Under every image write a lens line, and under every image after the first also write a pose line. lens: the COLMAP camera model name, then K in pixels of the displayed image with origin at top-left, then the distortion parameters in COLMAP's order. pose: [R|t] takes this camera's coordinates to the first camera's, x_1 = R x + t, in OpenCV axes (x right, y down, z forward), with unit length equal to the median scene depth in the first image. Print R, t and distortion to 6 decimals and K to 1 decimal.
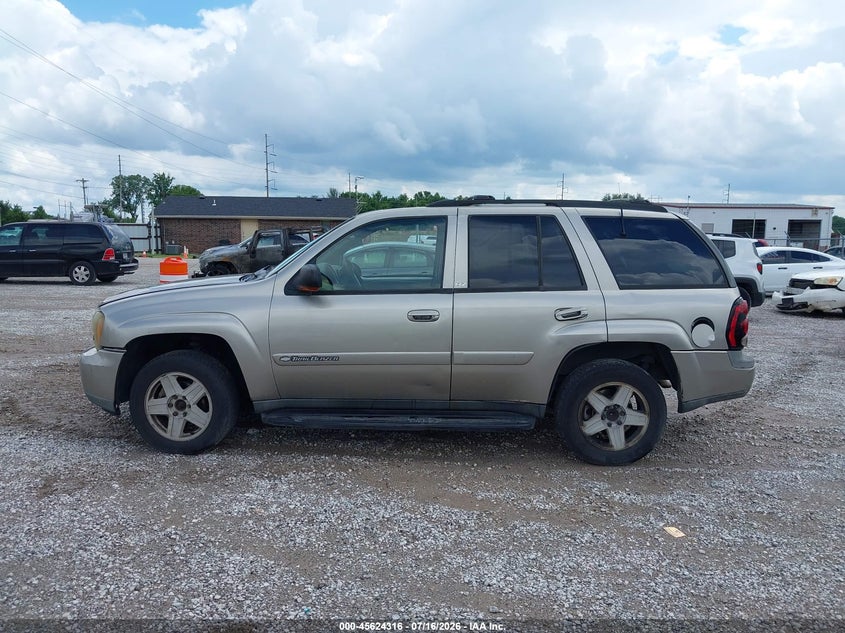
lens RADIAL K [[638.7, 0, 429.3], [0, 638.7, 312.5], [0, 0, 1]] dist [0.113394, -0.196787]
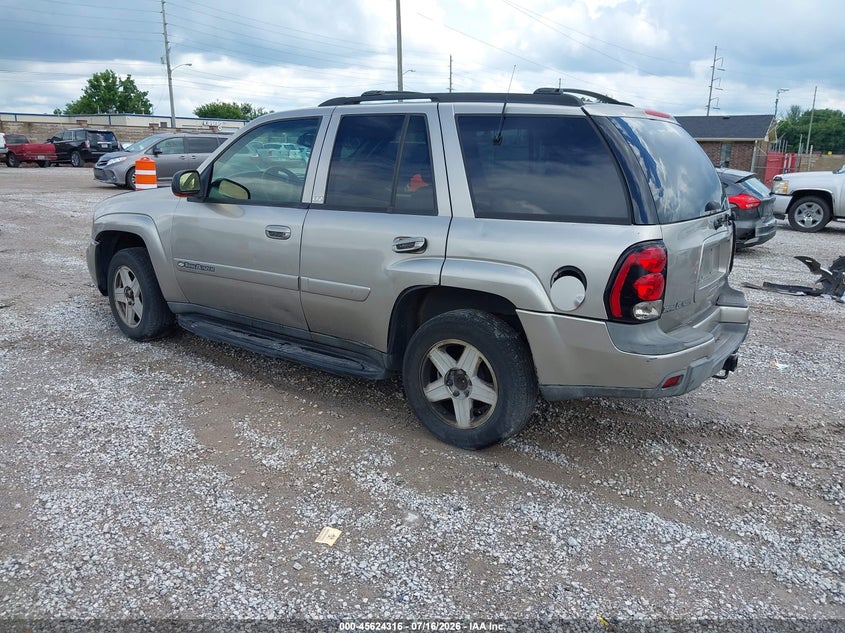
lens RADIAL K [[638.7, 0, 429.3], [0, 638.7, 312.5], [0, 0, 1]] dist [0.113394, -0.196787]
pose [[0.824278, 0.143247, -0.547764, 0.664618], [-0.080780, 0.987322, 0.136639, -0.023857], [0.560393, -0.068380, 0.825399, 0.362189]]
